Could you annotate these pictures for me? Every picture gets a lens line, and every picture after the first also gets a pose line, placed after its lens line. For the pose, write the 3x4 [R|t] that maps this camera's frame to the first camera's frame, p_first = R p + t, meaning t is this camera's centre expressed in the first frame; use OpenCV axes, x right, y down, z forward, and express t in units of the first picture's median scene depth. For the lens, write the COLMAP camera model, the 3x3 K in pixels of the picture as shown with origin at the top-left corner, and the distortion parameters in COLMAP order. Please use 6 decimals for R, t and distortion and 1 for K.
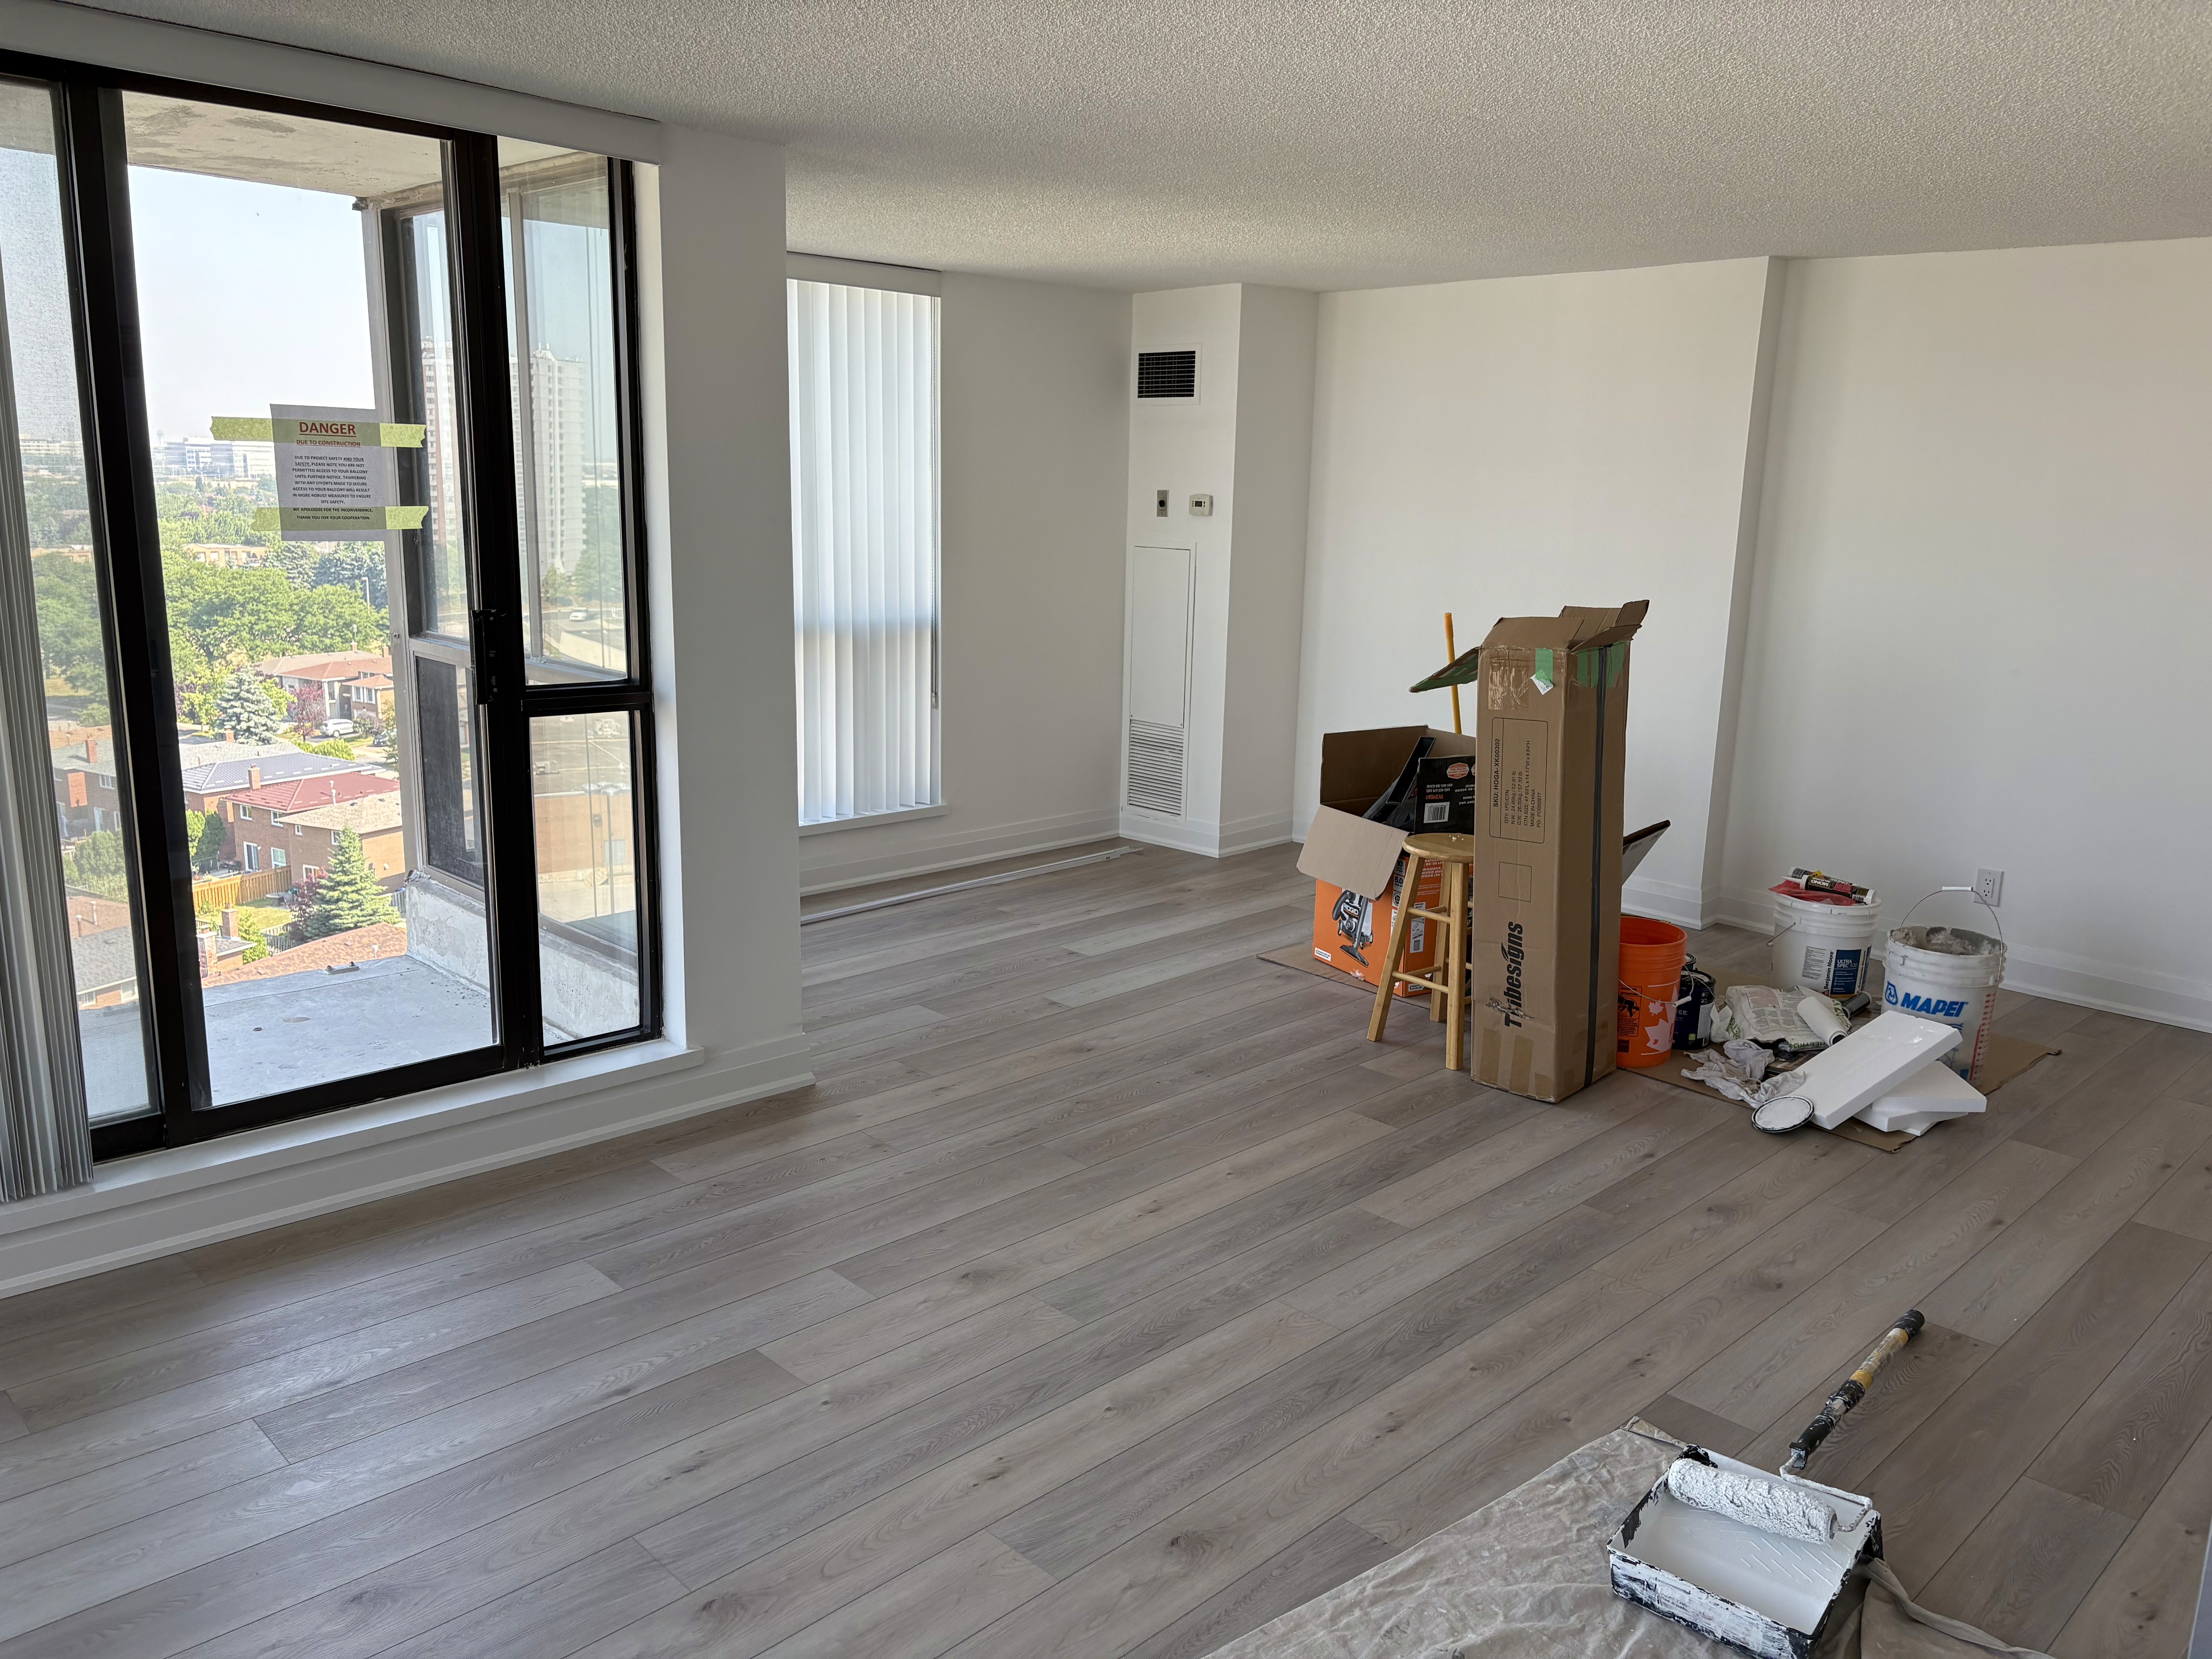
lens RADIAL K [[1676.3, 0, 1112.2], [0, 1676.3, 821.2], [0, 0, 1]] dist [0.026217, -0.057065]
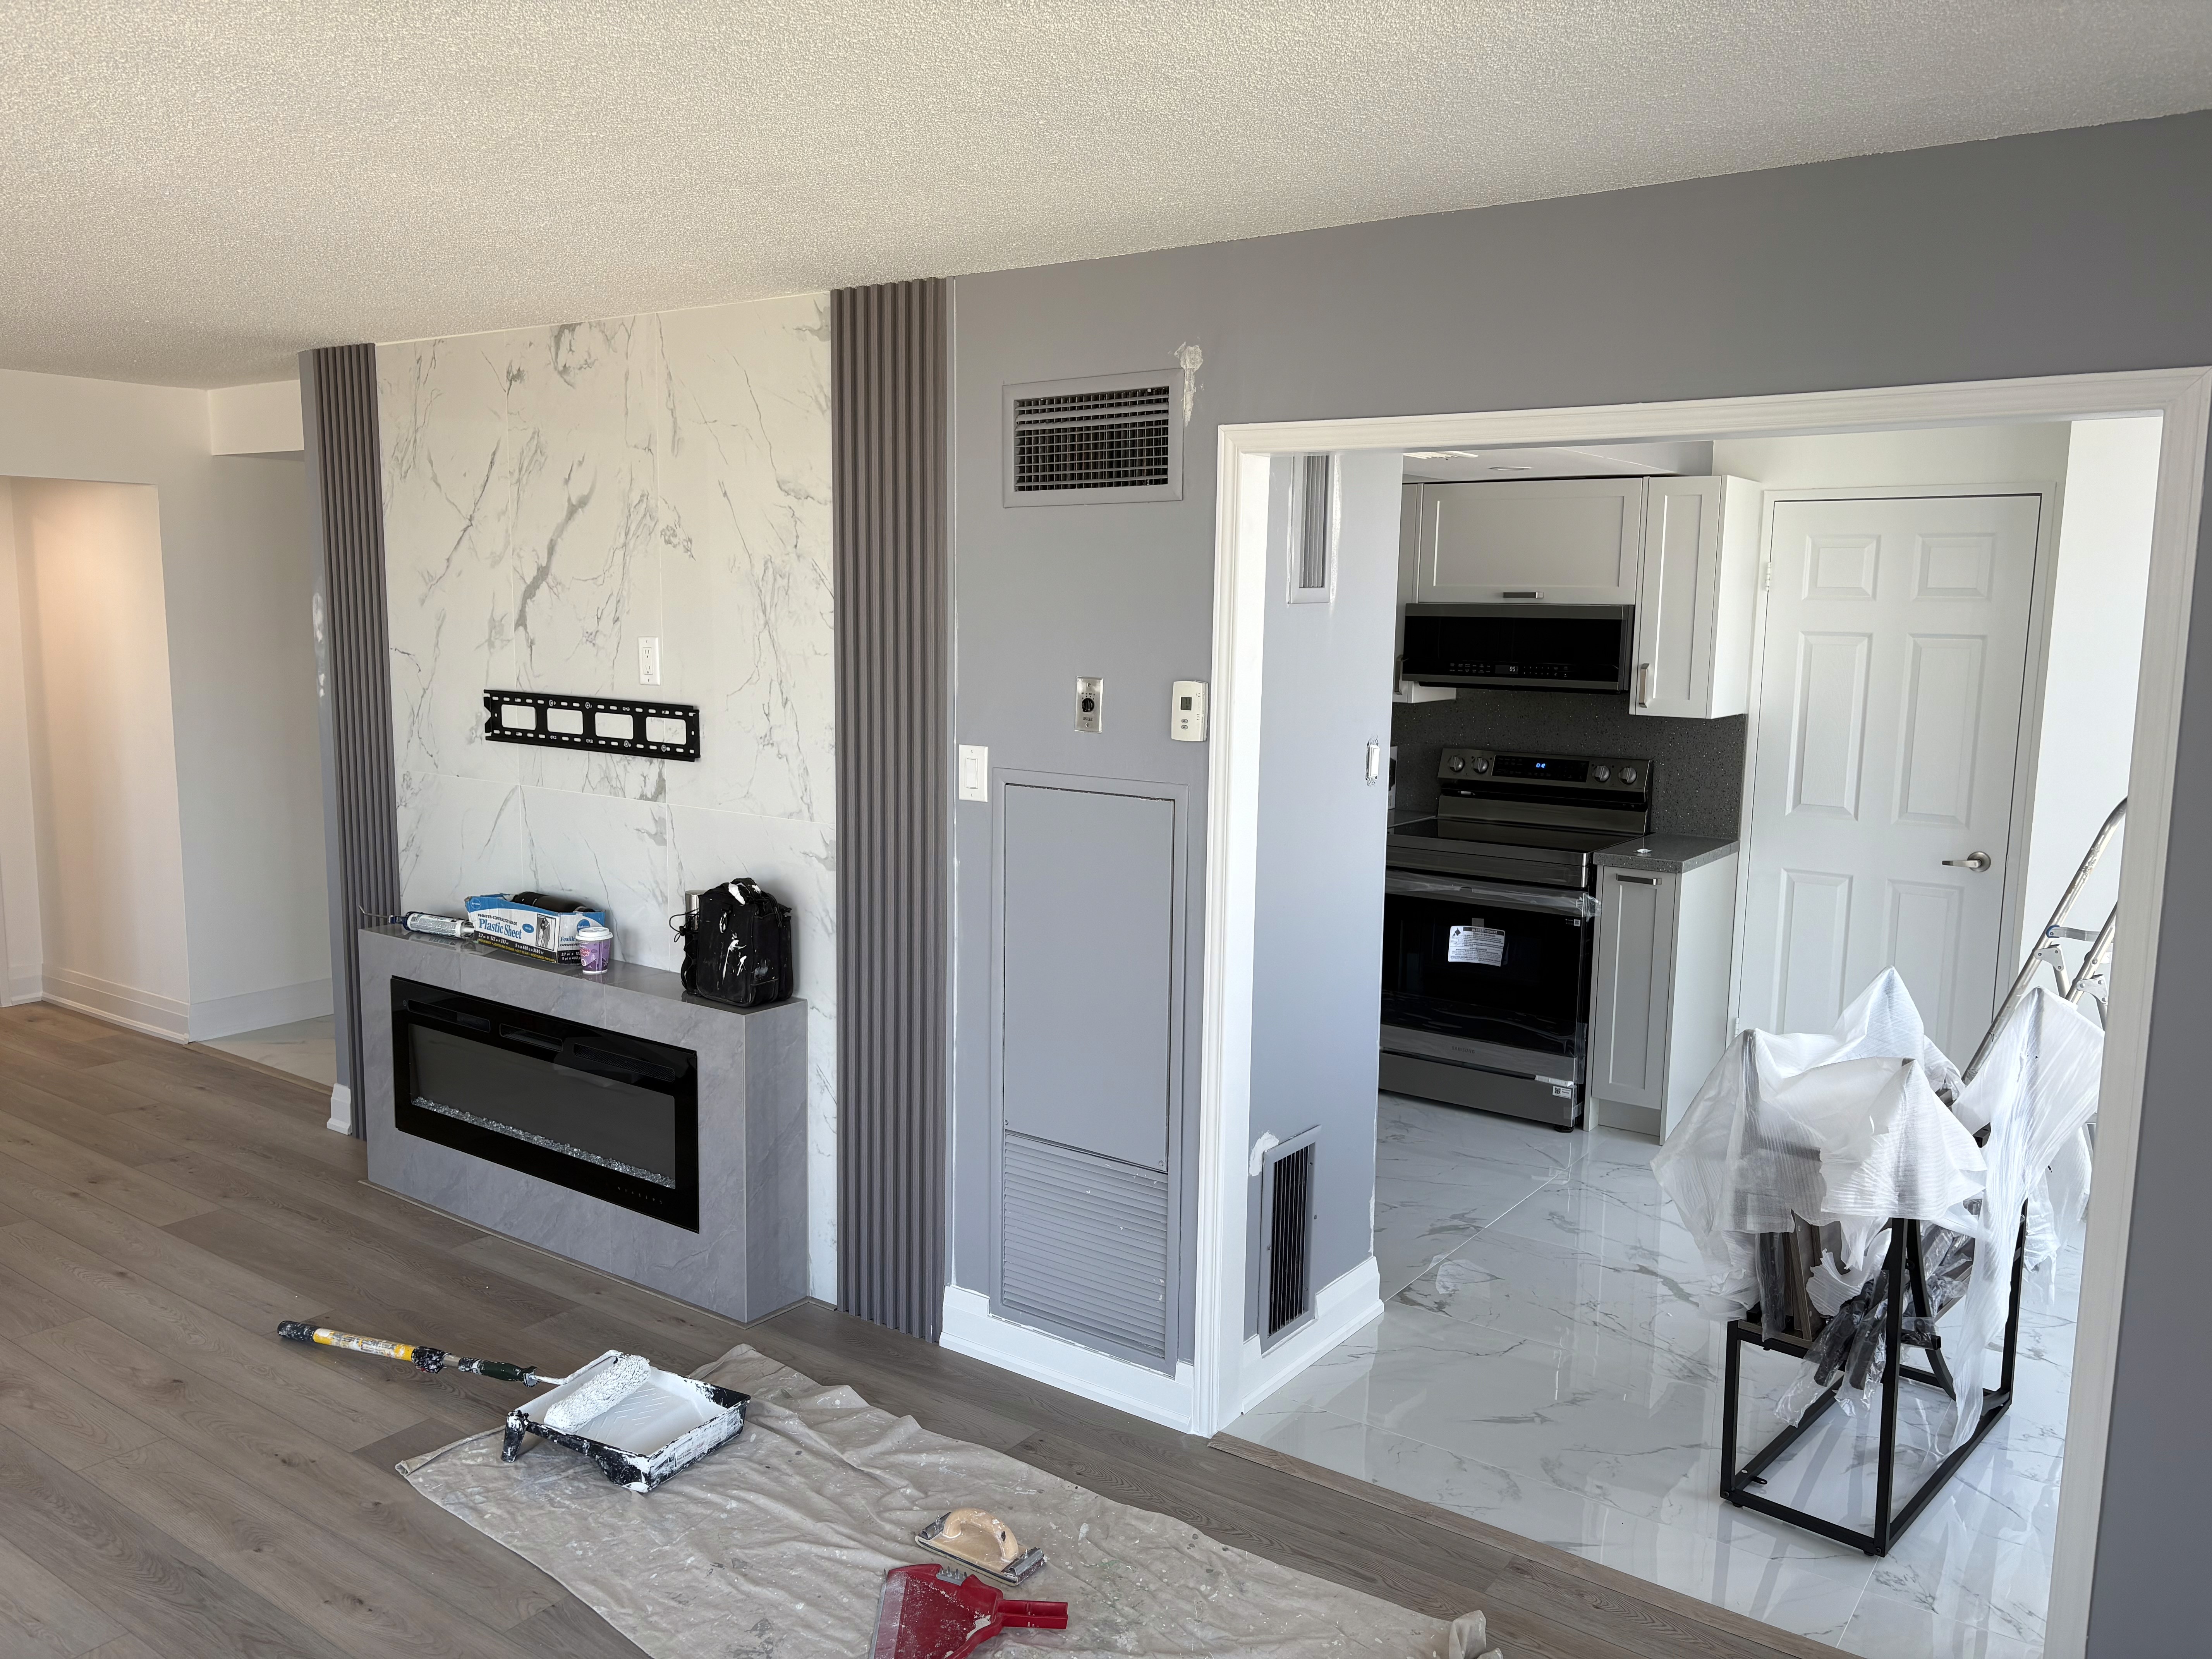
lens RADIAL K [[1676.3, 0, 1108.7], [0, 1676.3, 830.5], [0, 0, 1]] dist [0.026217, -0.057065]
pose [[-0.181902, -0.158294, 0.970492, -0.695437], [0.189539, 0.962805, 0.192566, -0.143835], [-0.964876, 0.218974, -0.145133, 0.585783]]
